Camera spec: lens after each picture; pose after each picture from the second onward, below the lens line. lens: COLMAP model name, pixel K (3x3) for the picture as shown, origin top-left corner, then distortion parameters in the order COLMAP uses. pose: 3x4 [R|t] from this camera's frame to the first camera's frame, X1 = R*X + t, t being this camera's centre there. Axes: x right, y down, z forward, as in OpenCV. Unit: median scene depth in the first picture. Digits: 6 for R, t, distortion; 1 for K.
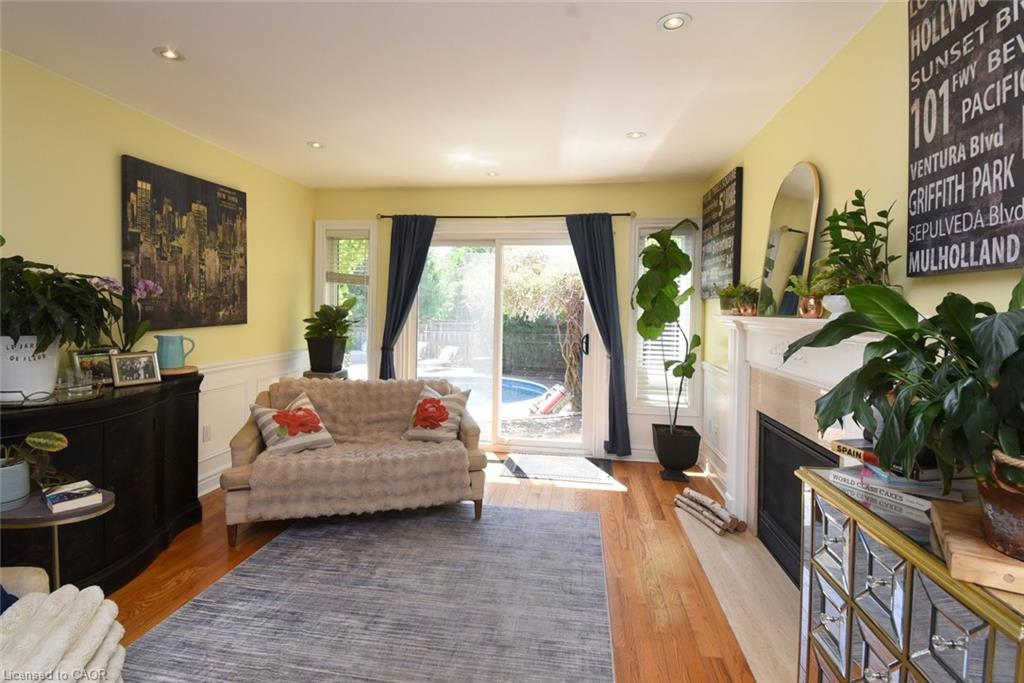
lens RADIAL K [[487.1, 0, 509.7], [0, 487.1, 313.2], [0, 0, 1]] dist [-0.015857, -0.000735]
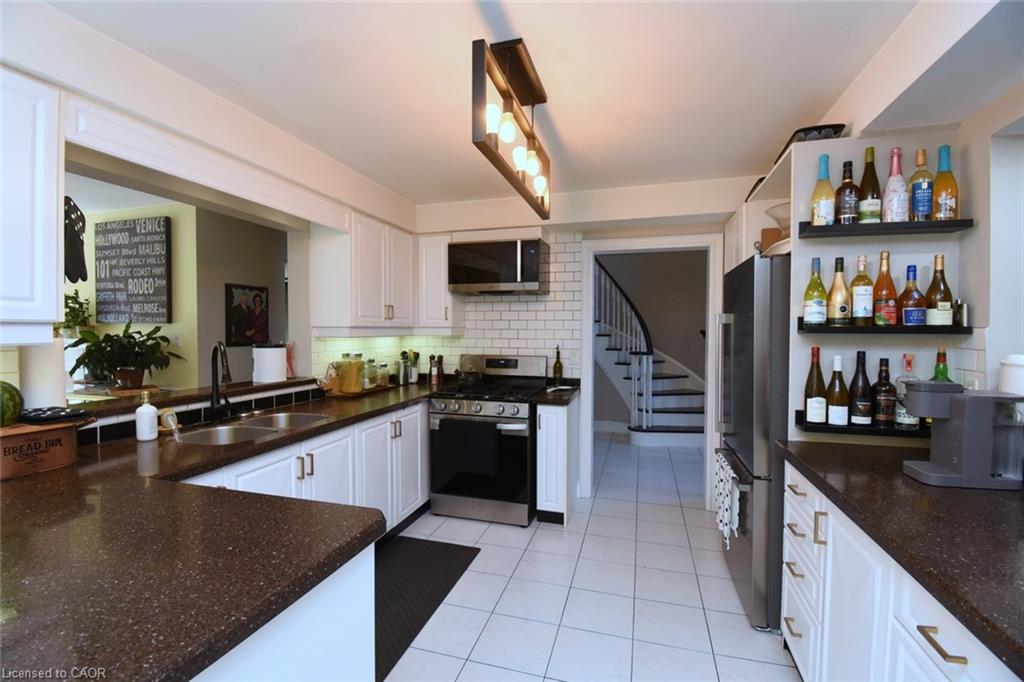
lens RADIAL K [[457.1, 0, 509.0], [0, 457.1, 342.7], [0, 0, 1]] dist [0.017530, -0.026685]
pose [[0.146324, -0.040747, 0.988397, -1.532600], [0.006656, 0.999169, 0.040205, -0.056666], [-0.989214, 0.000696, 0.146474, -1.867630]]
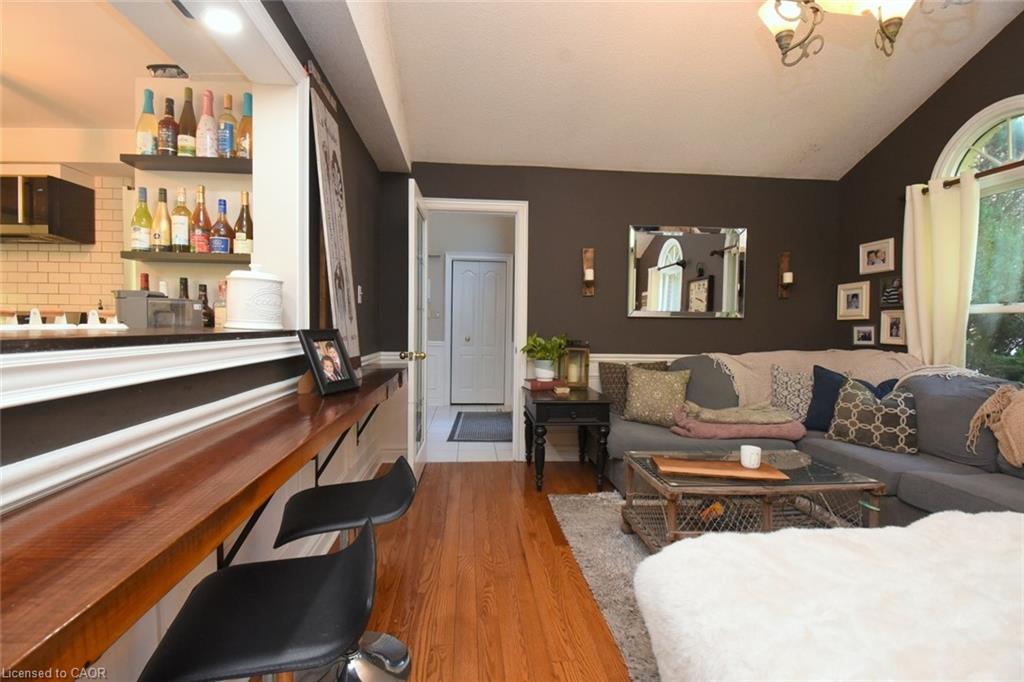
lens RADIAL K [[457.1, 0, 509.0], [0, 457.1, 342.7], [0, 0, 1]] dist [0.017530, -0.026685]
pose [[-0.233163, -0.053444, 0.970968, -1.696119], [-0.011801, 0.998571, 0.052130, 0.135060], [-0.972366, 0.000697, -0.233460, -3.268402]]
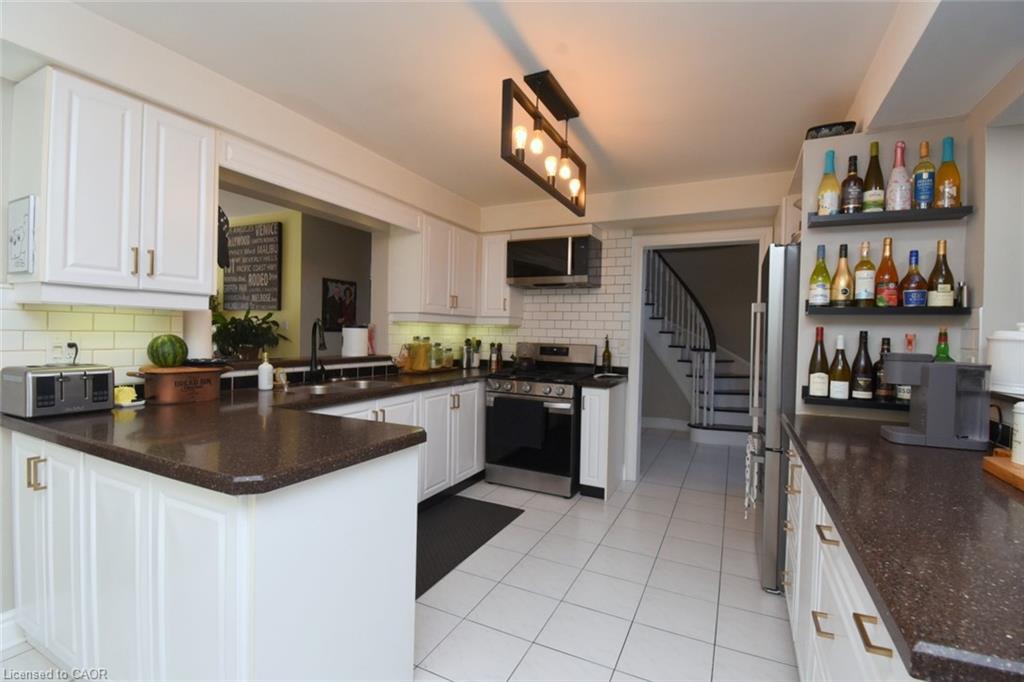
lens RADIAL K [[465.6, 0, 505.9], [0, 465.6, 342.2], [0, 0, 1]] dist [0.019271, -0.028360]
pose [[0.316432, -0.026327, 0.948250, -1.795401], [-0.011237, 0.999441, 0.031498, 0.025824], [-0.948549, -0.020623, 0.315959, -2.074739]]
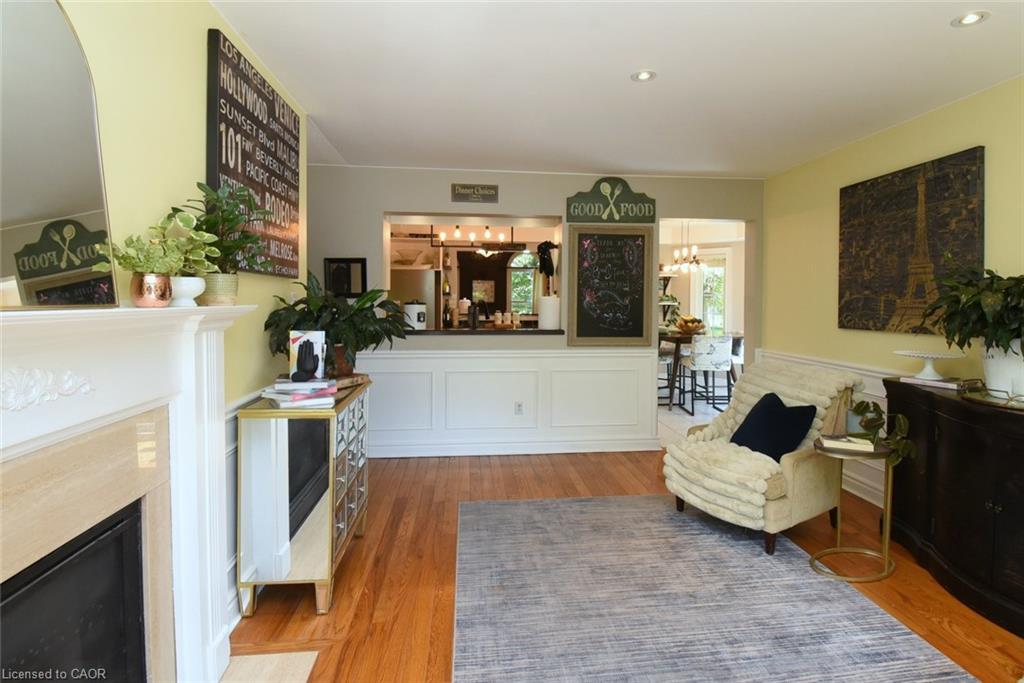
lens RADIAL K [[457.1, 0, 509.0], [0, 457.1, 343.2], [0, 0, 1]] dist [0.017530, -0.026685]
pose [[-0.968783, 0.003778, -0.247880, 0.451378], [-0.020786, 0.995125, 0.096401, -0.024072], [0.247036, 0.098544, -0.963982, 2.446136]]
